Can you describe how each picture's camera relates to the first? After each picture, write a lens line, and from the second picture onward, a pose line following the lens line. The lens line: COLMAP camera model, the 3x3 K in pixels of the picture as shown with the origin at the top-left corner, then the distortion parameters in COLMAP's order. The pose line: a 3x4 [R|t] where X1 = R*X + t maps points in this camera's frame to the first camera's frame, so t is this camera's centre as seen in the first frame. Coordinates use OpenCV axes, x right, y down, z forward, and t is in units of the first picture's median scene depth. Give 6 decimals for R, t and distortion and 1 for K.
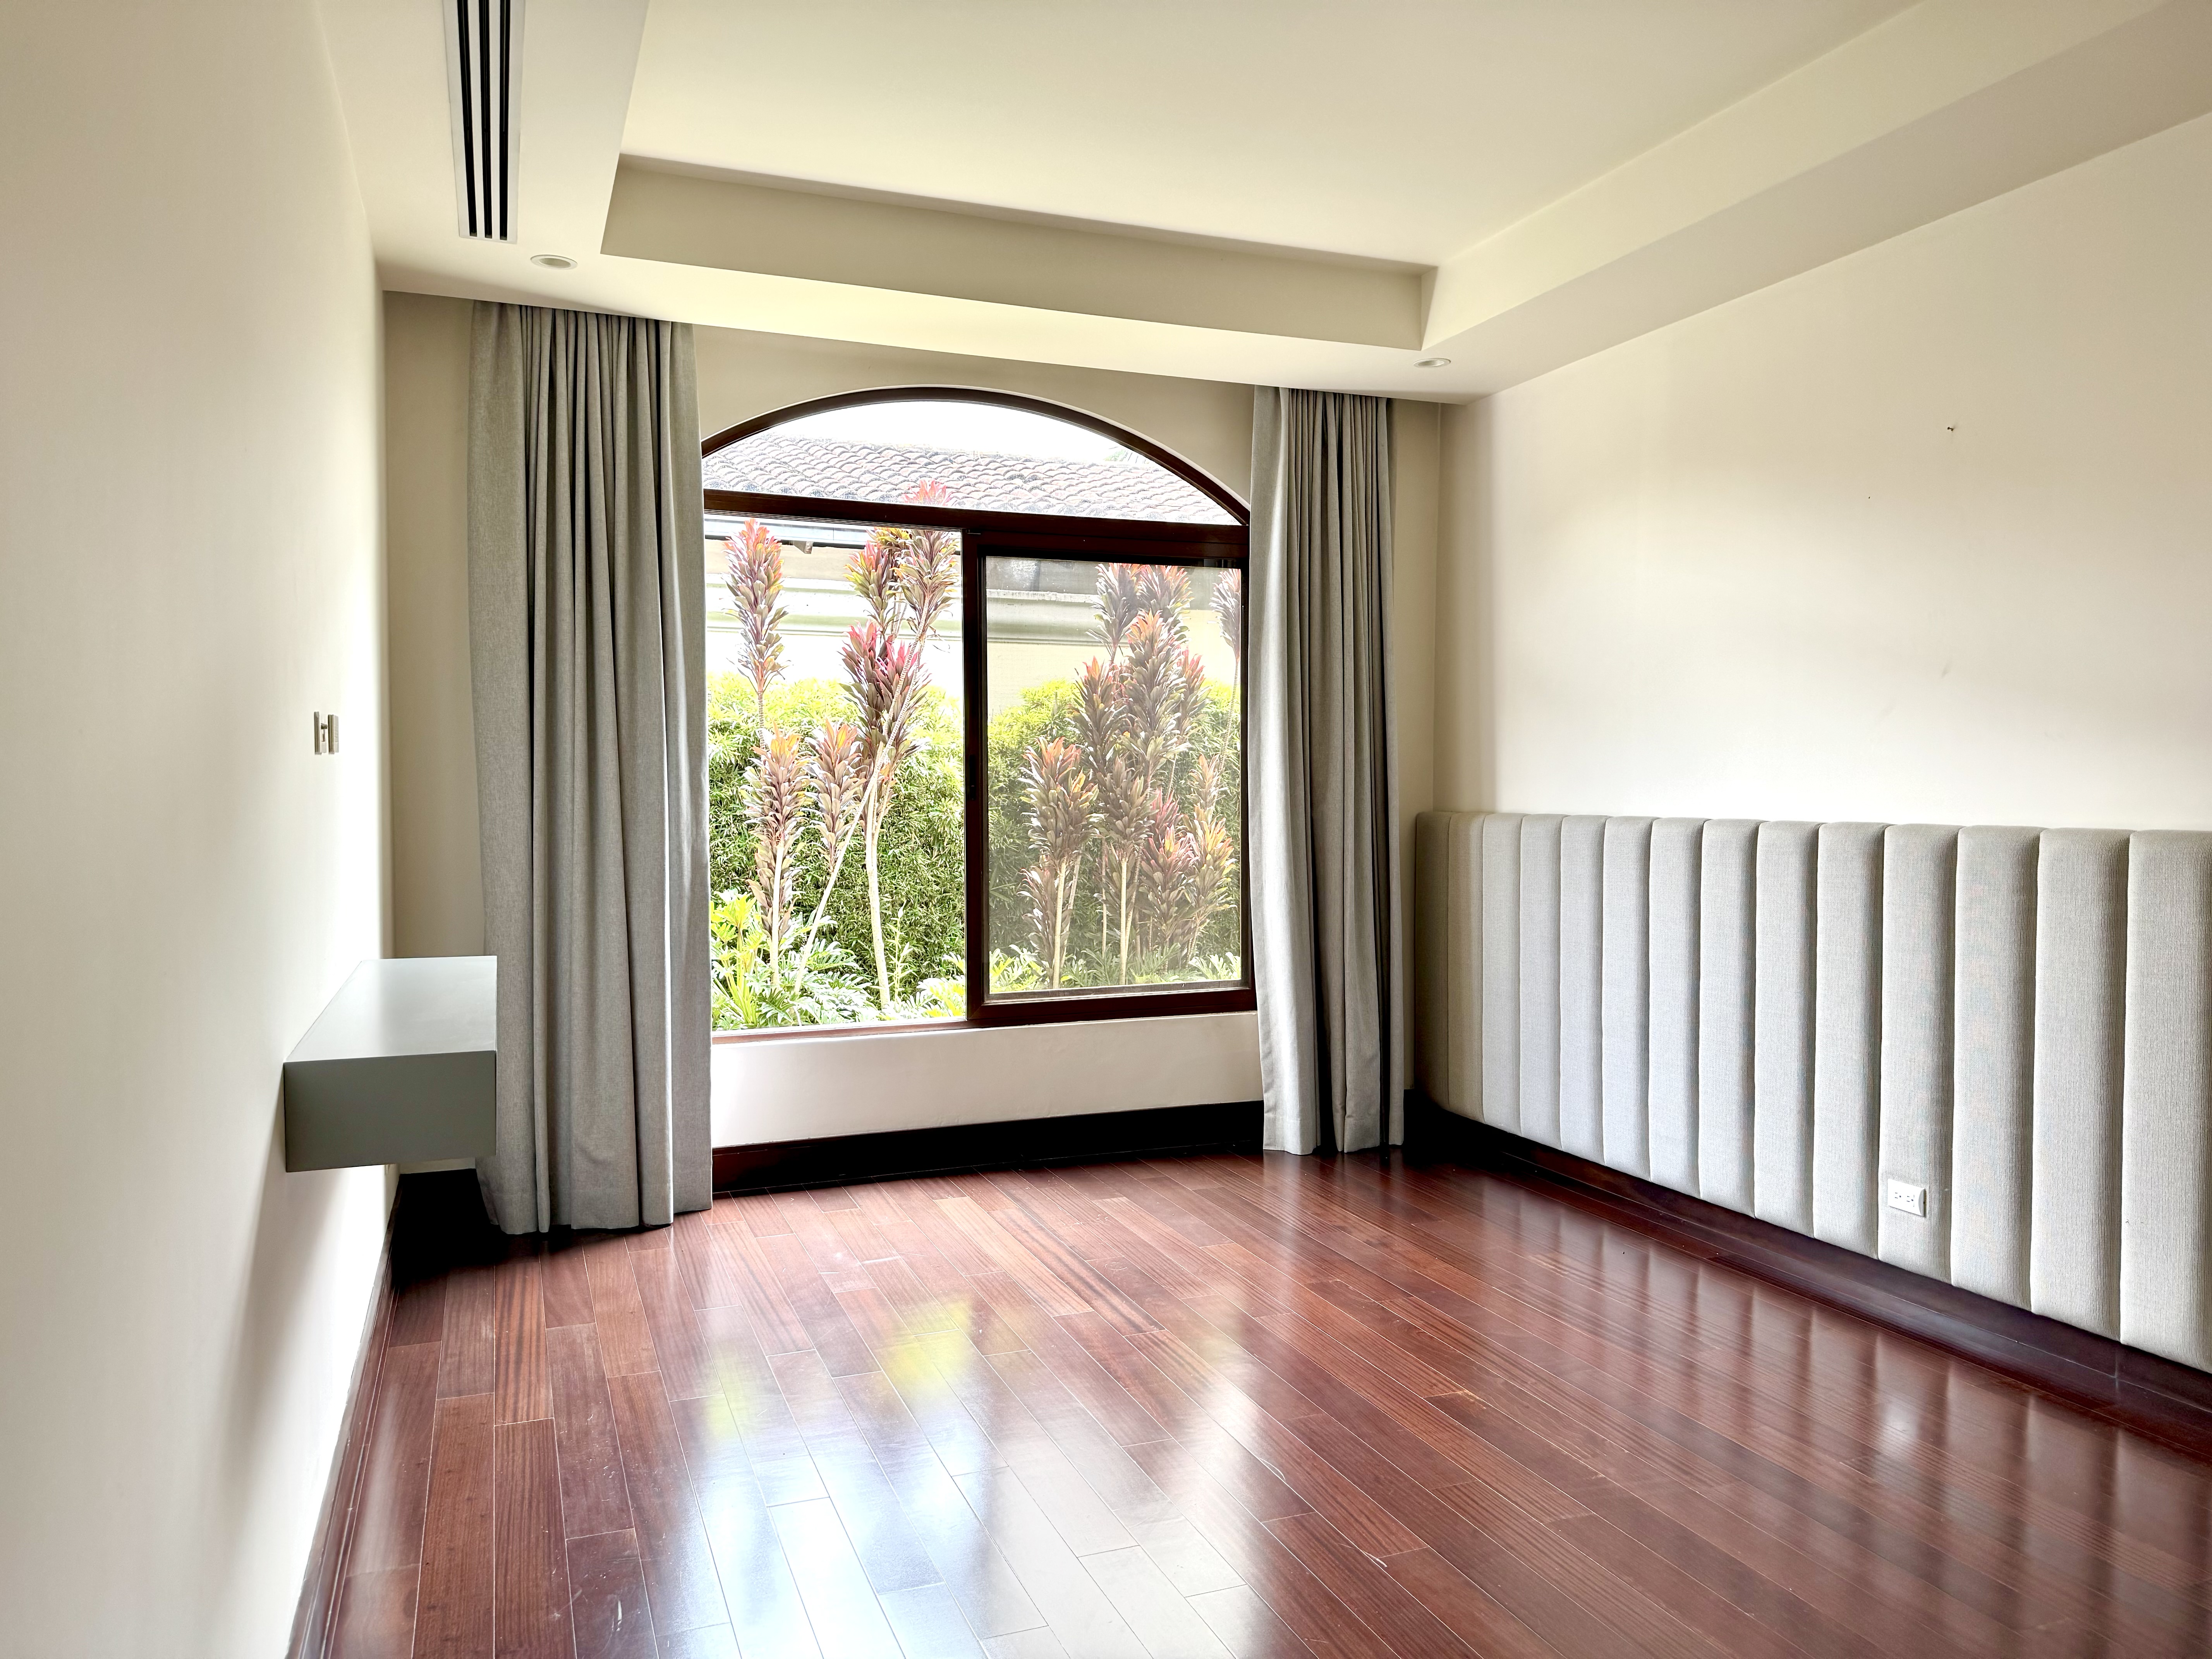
lens RADIAL K [[1551.4, 0, 1106.0], [0, 1551.4, 829.5], [0, 0, 1]] dist [0.040666, -0.001473]
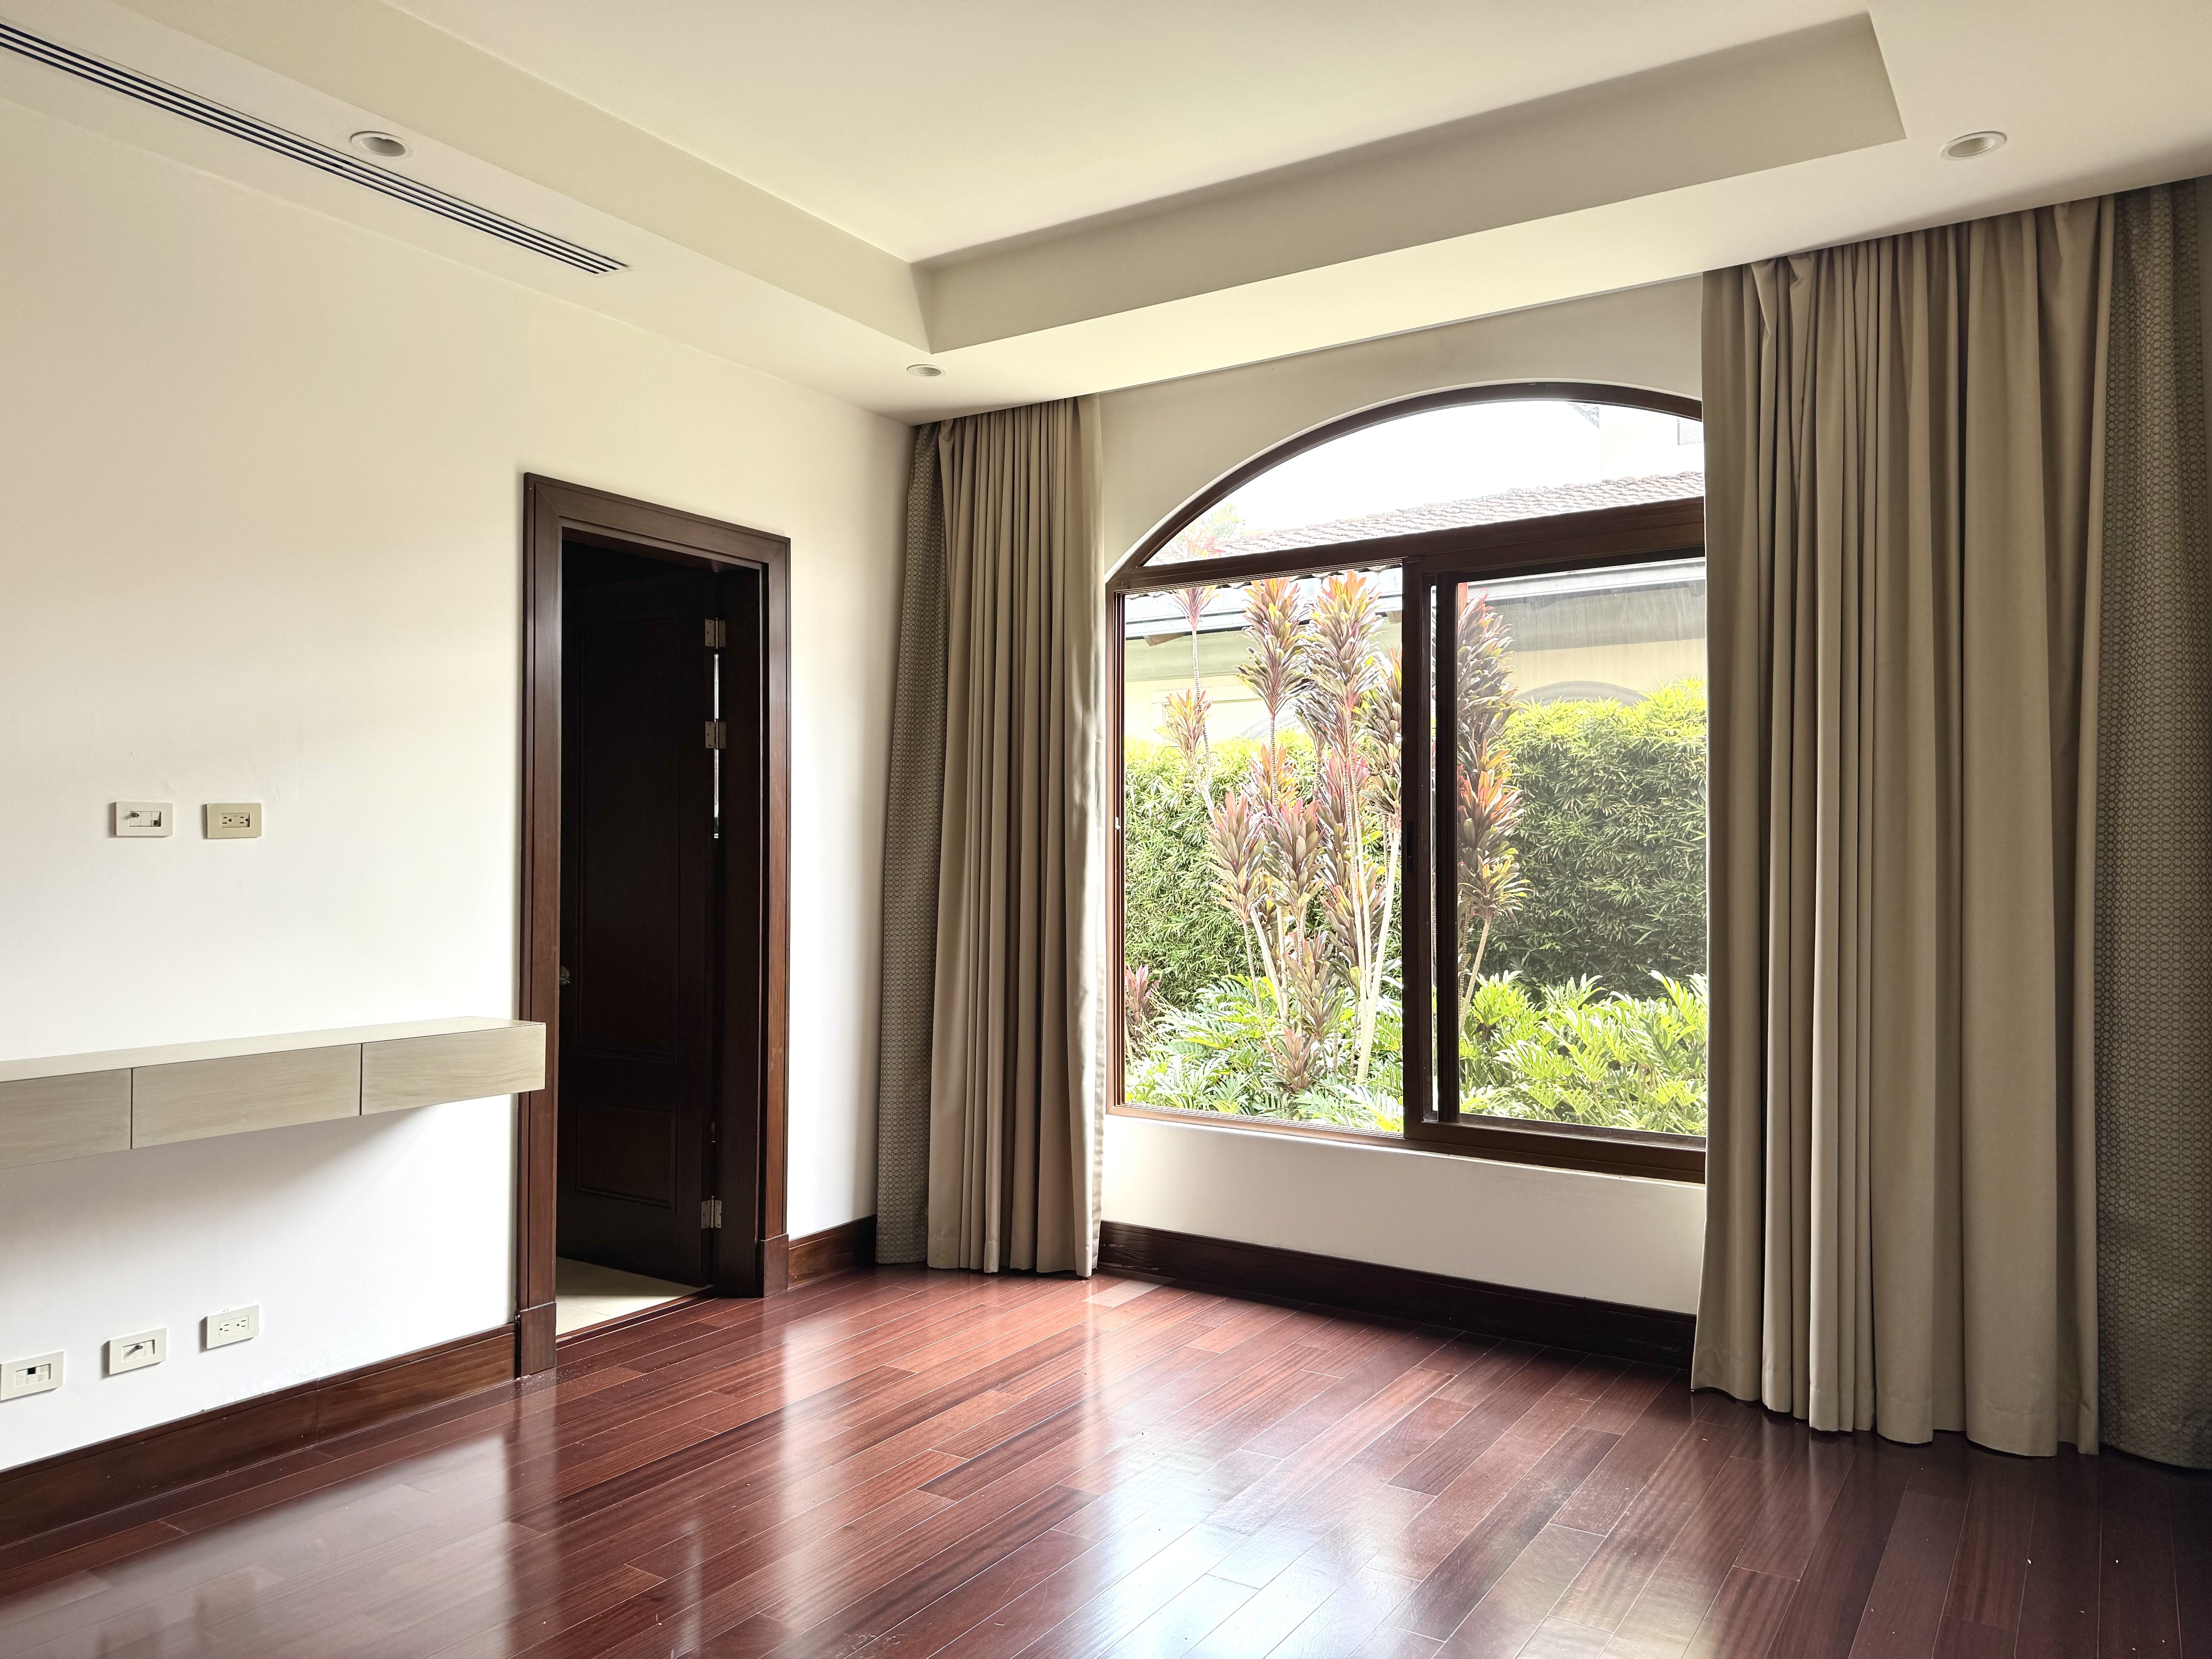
lens RADIAL K [[1551.4, 0, 1106.0], [0, 1551.4, 829.5], [0, 0, 1]] dist [0.040666, -0.001473]
pose [[0.579637, -0.007876, -0.814837, 0.525262], [-0.035786, 0.998743, -0.035111, -0.006655], [0.814089, 0.049511, 0.578626, 0.411063]]
